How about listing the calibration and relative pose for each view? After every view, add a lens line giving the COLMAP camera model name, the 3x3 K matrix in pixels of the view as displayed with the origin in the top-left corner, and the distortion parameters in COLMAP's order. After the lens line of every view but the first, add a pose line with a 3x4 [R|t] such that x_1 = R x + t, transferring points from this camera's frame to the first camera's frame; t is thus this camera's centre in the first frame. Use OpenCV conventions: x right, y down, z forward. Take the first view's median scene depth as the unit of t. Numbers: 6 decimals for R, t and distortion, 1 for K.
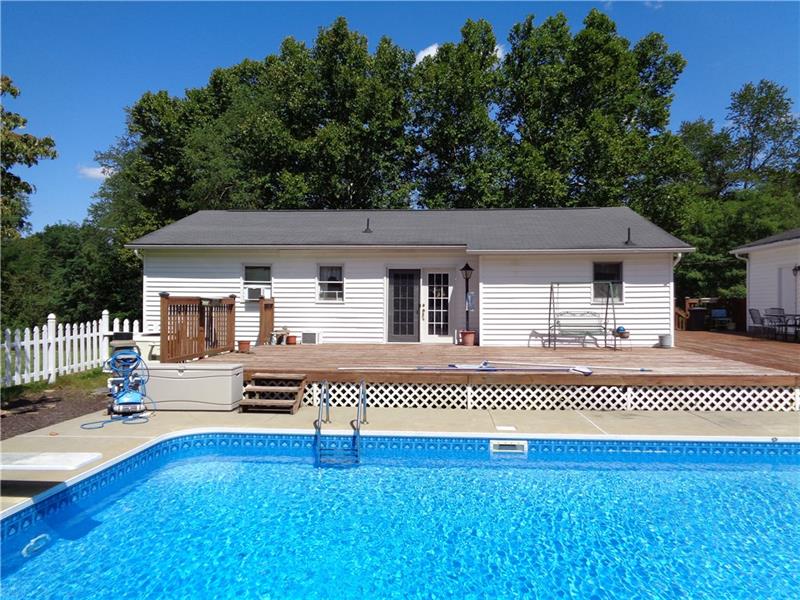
lens RADIAL K [[604.3, 0, 404.1], [0, 604.3, 304.9], [0, 0, 1]] dist [0.002722, 0.007219]
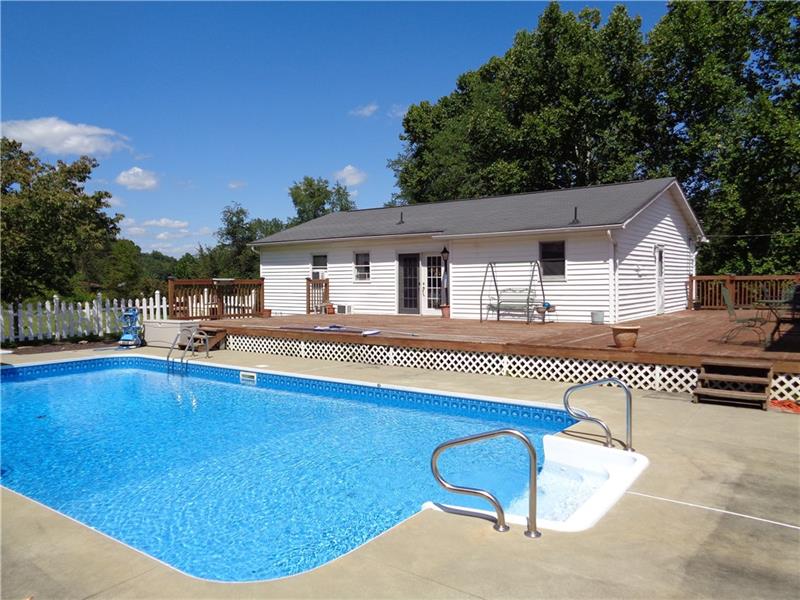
lens RADIAL K [[604.3, 0, 404.1], [0, 604.3, 304.9], [0, 0, 1]] dist [0.002722, 0.007219]
pose [[0.834064, 0.012590, -0.551524, 0.661892], [0.005974, 0.999475, 0.031850, 0.004708], [0.551636, -0.029860, 0.833551, -0.020355]]
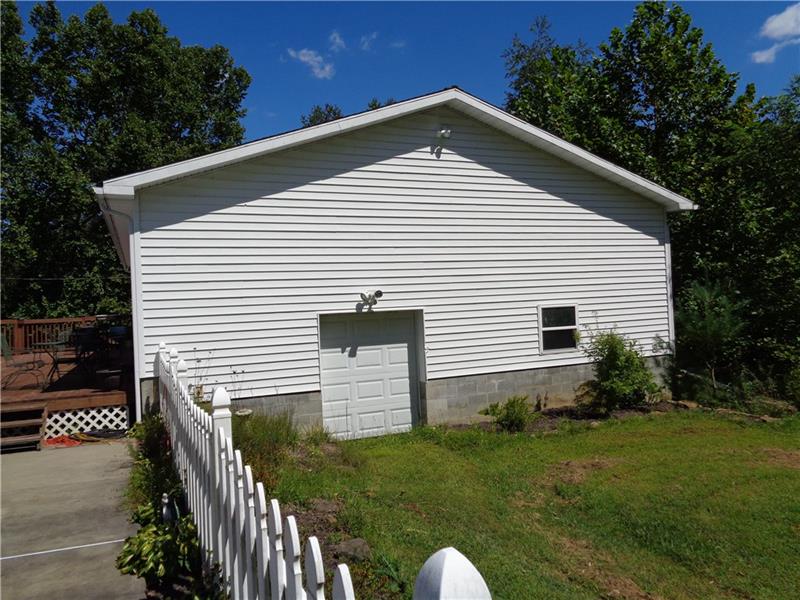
lens RADIAL K [[604.3, 0, 404.1], [0, 604.3, 304.9], [0, 0, 1]] dist [0.002722, 0.007219]
pose [[0.891648, -0.034194, 0.451436, 0.682991], [0.043694, 0.998988, -0.010632, 0.005484], [-0.450616, 0.029205, 0.892240, -0.040091]]
